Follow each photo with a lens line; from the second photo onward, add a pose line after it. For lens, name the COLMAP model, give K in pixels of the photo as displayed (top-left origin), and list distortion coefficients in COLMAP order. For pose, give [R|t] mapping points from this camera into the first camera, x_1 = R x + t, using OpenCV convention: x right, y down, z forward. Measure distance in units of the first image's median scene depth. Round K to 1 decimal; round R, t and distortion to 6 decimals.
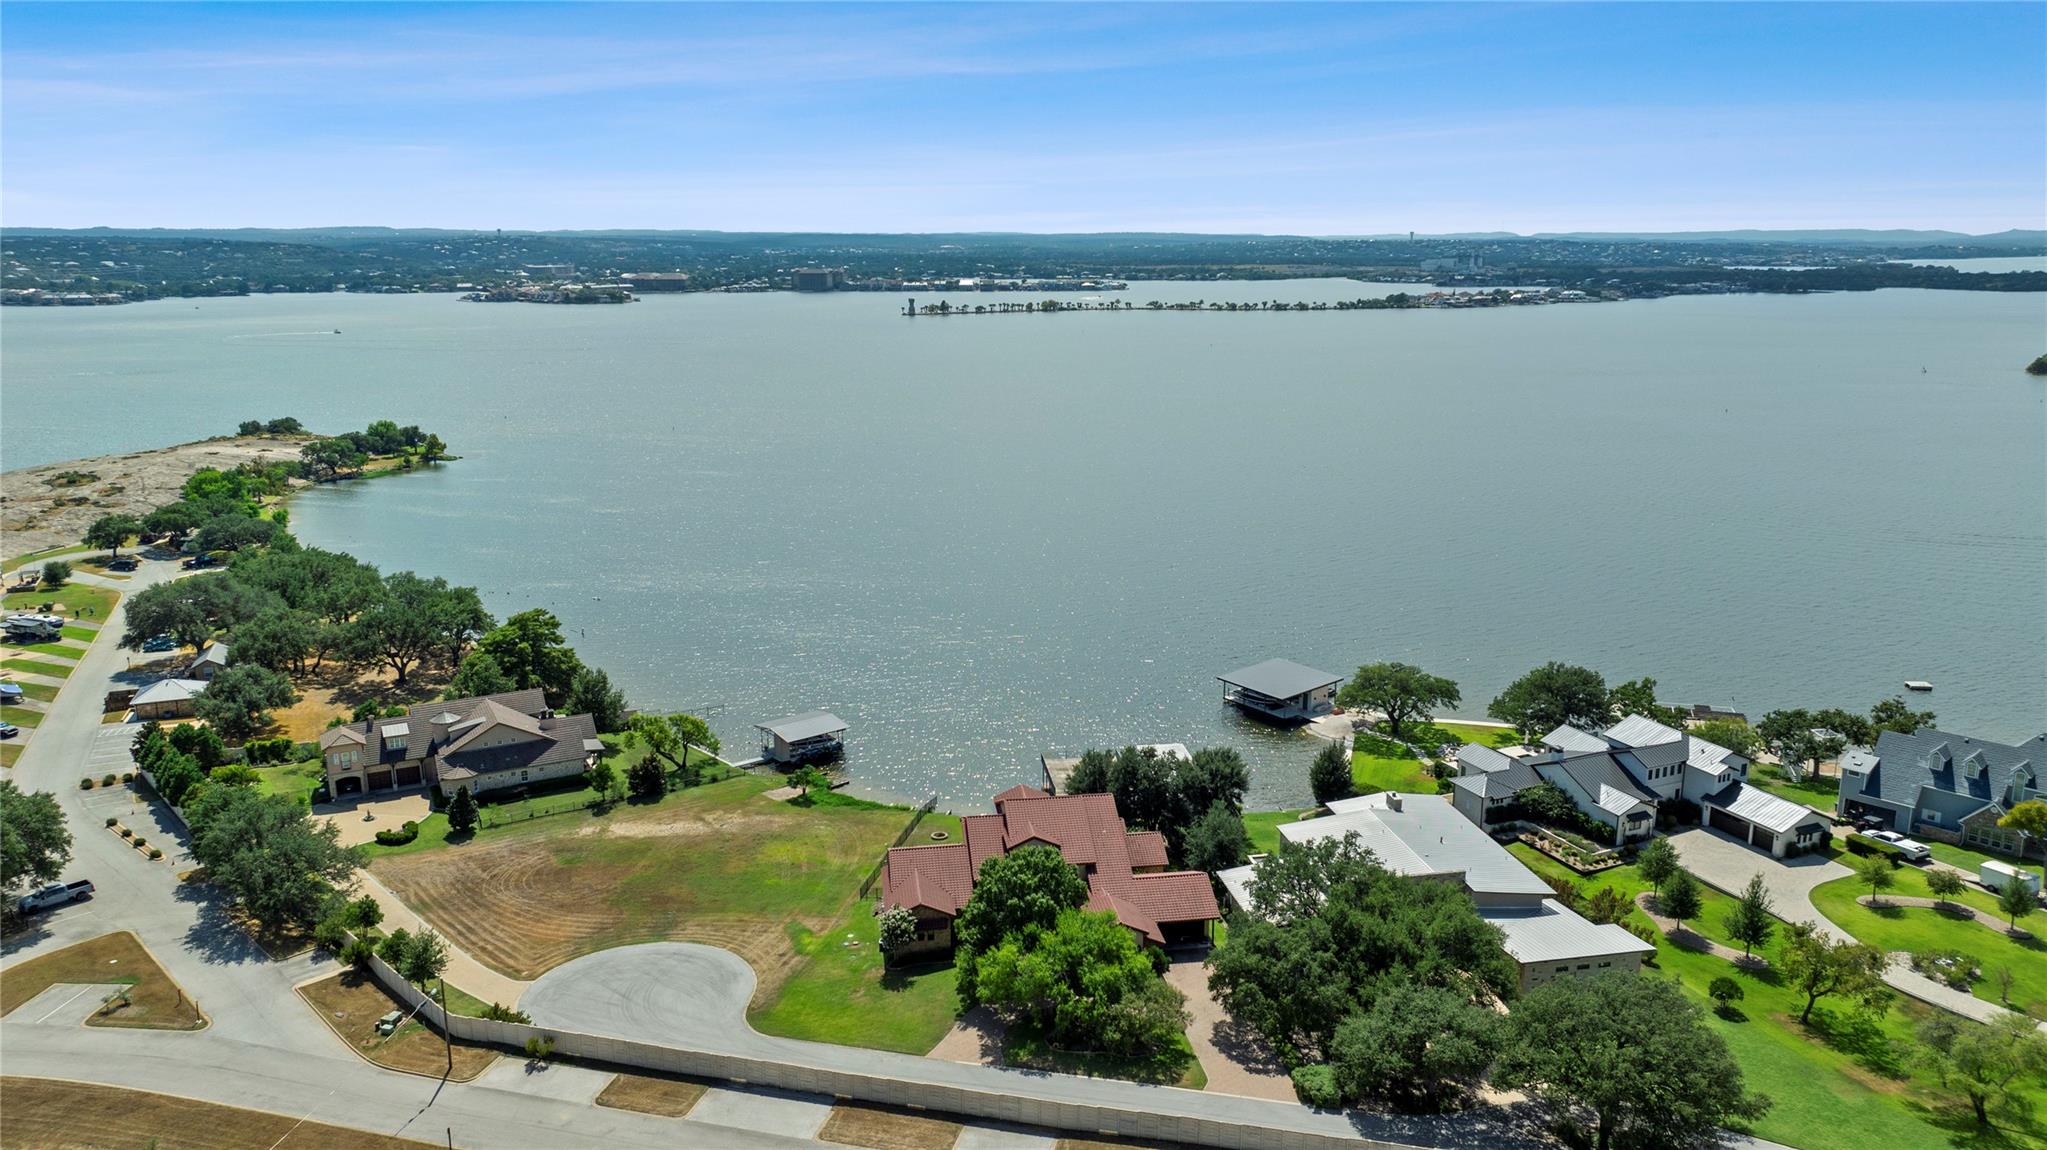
lens RADIAL K [[1436.7, 0, 1026.0], [0, 1436.7, 577.9], [0, 0, 1]] dist [-0.030993, 0.028594]
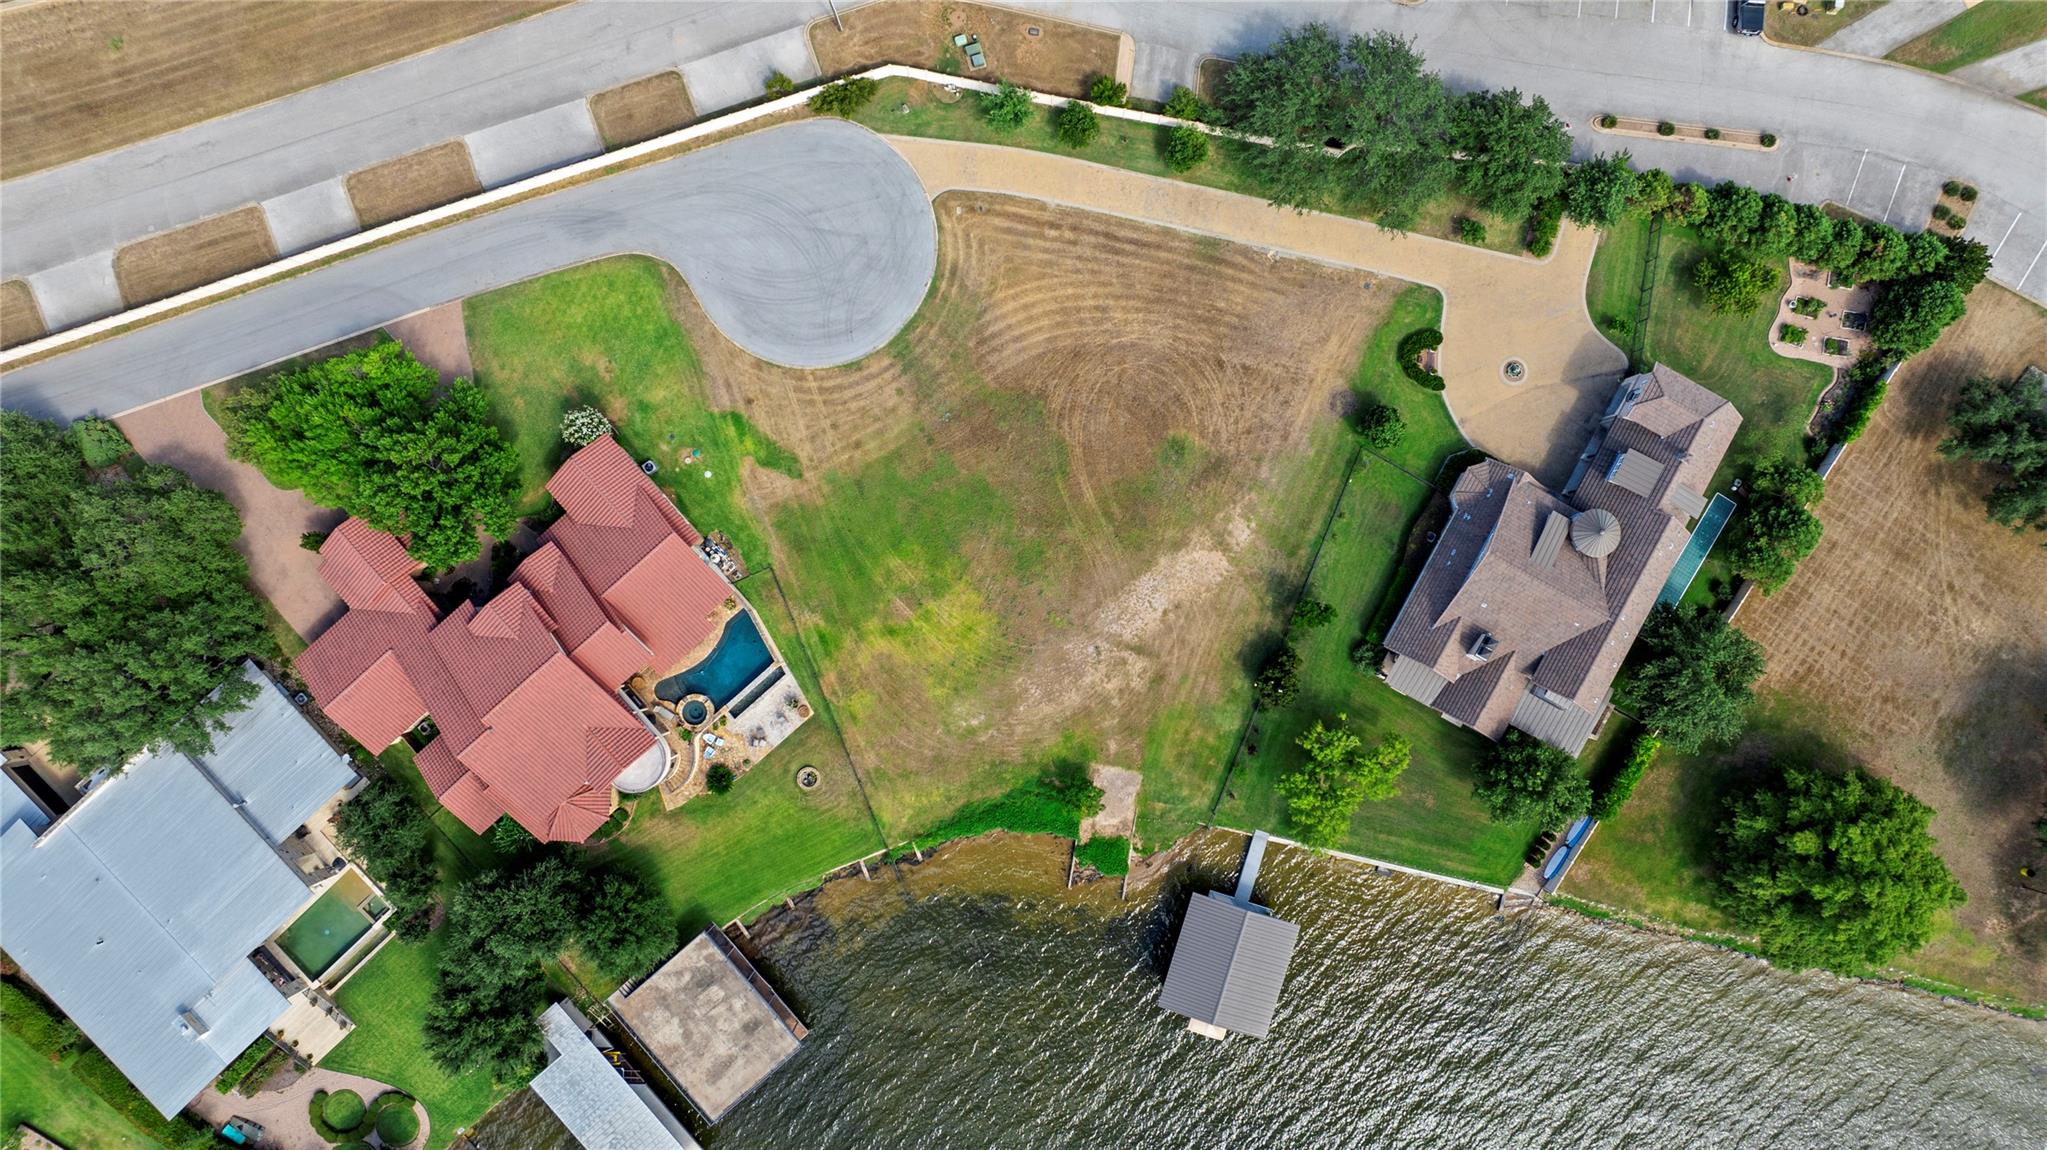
lens RADIAL K [[1436.7, 0, 1029.4], [0, 1436.7, 572.1], [0, 0, 1]] dist [-0.030993, 0.028594]
pose [[-0.829099, 0.559093, -0.003170, -0.213157], [-0.120491, -0.173137, 0.977500, -0.538674], [0.545964, 0.810826, 0.210914, 0.842028]]
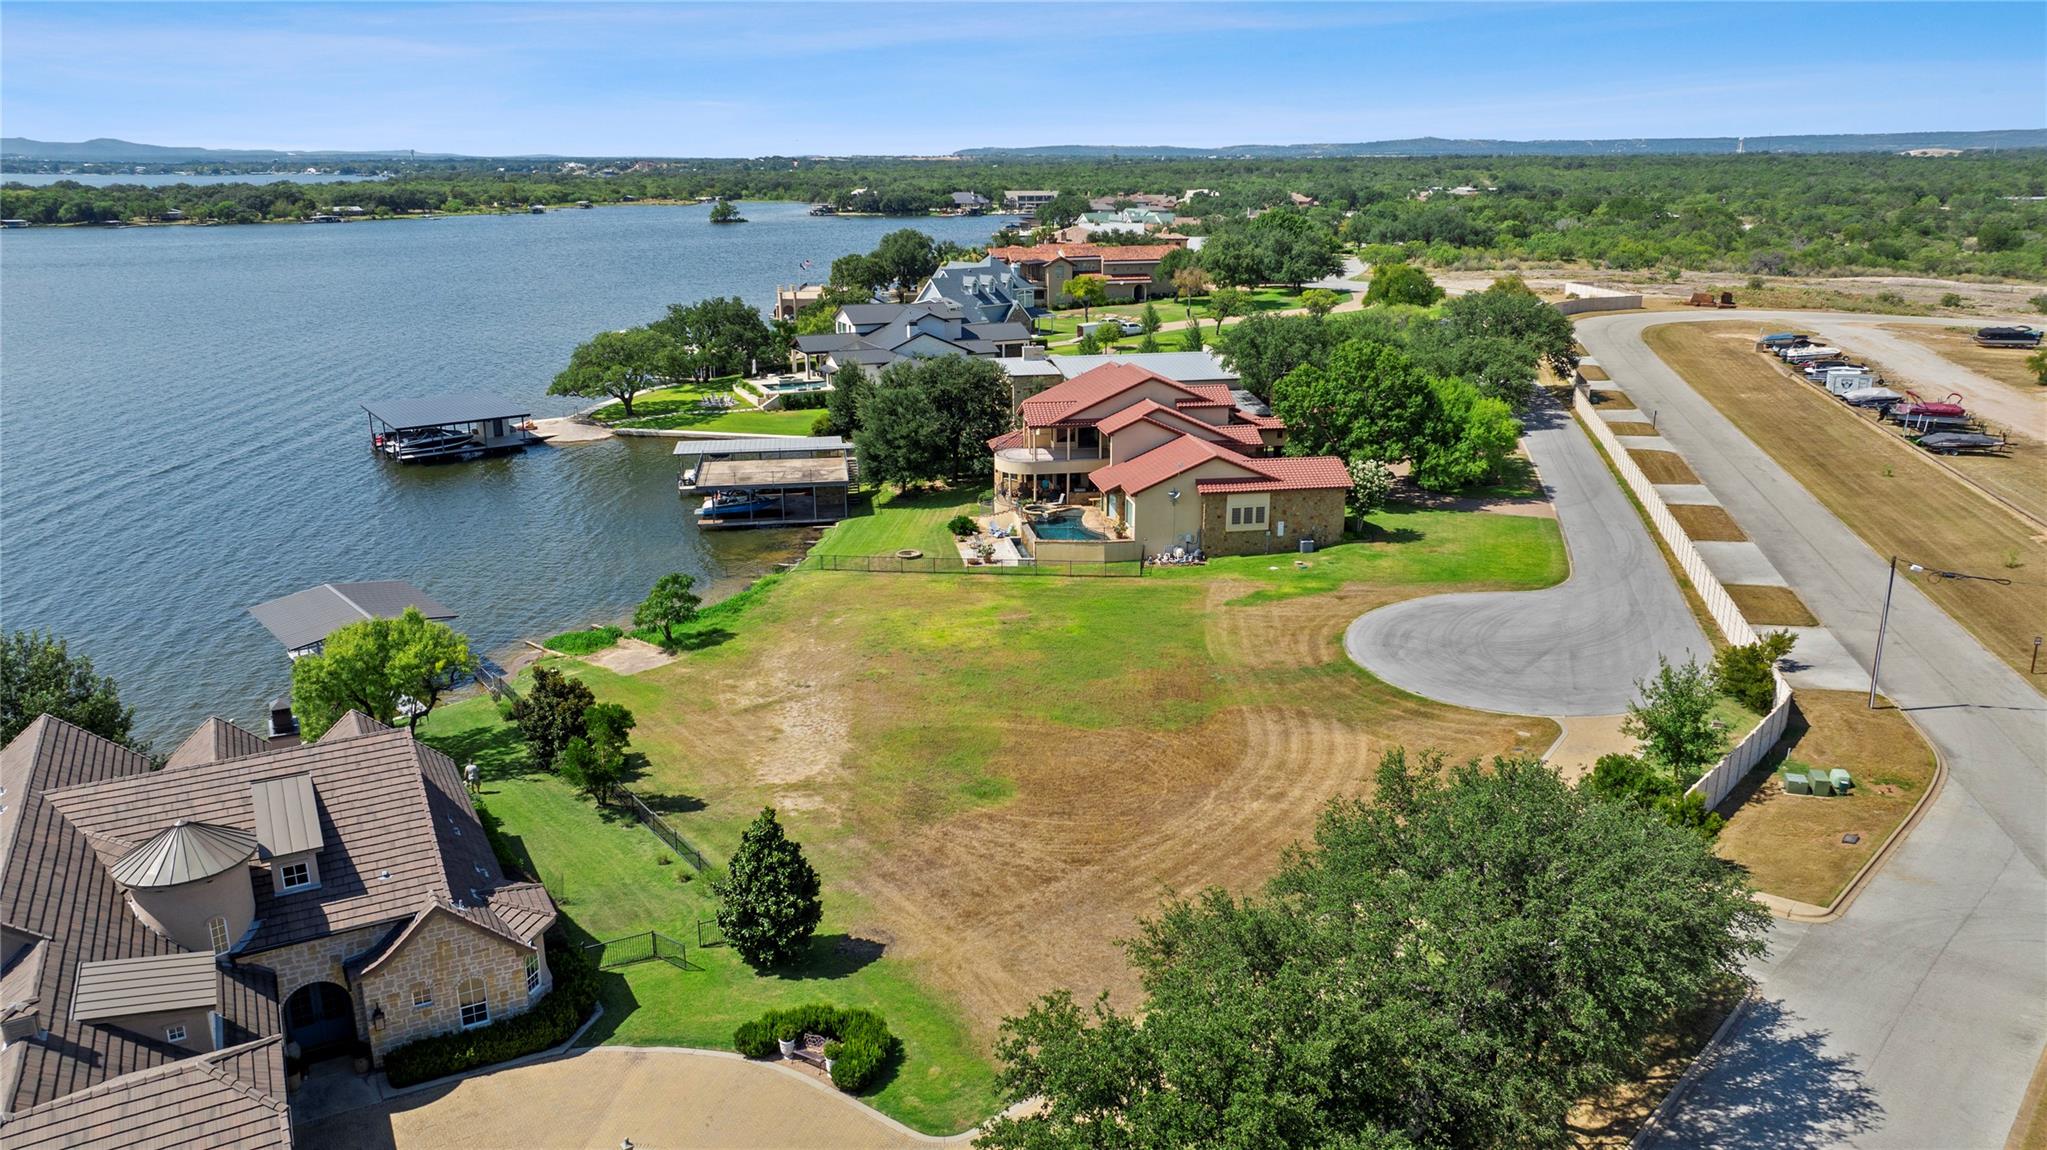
lens RADIAL K [[1436.7, 0, 1036.7], [0, 1436.7, 586.8], [0, 0, 1]] dist [-0.030993, 0.028594]
pose [[-0.041028, -0.279317, 0.959322, -0.697263], [0.228331, 0.932103, 0.281158, 0.026647], [-0.972719, 0.230578, 0.025534, 0.952072]]
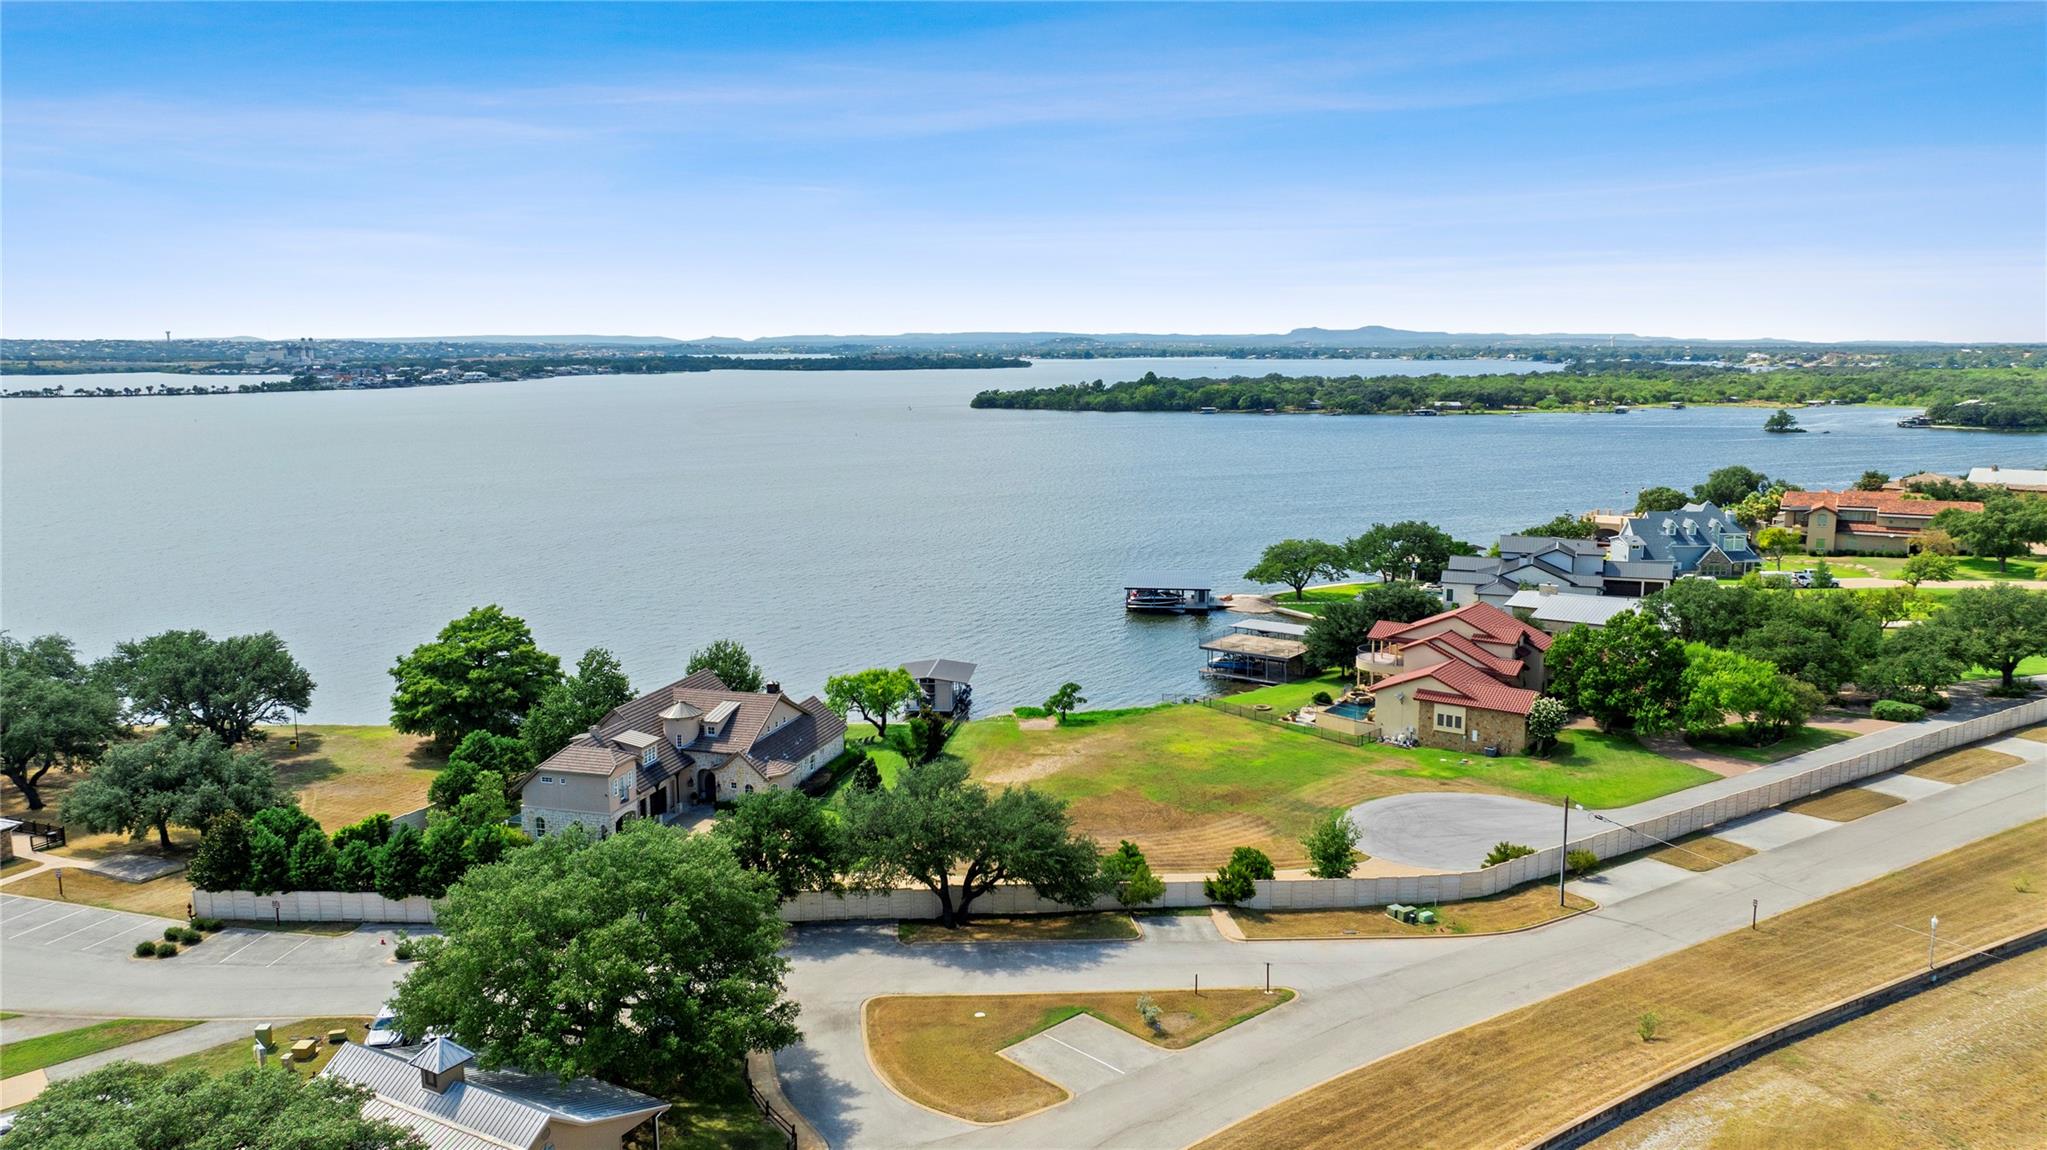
lens RADIAL K [[1436.7, 0, 1028.4], [0, 1436.7, 591.8], [0, 0, 1]] dist [-0.030993, 0.028594]
pose [[0.685186, -0.119377, 0.718519, -0.878312], [0.163896, 0.986448, 0.007599, 0.070376], [-0.709689, 0.112556, 0.695466, 0.436454]]
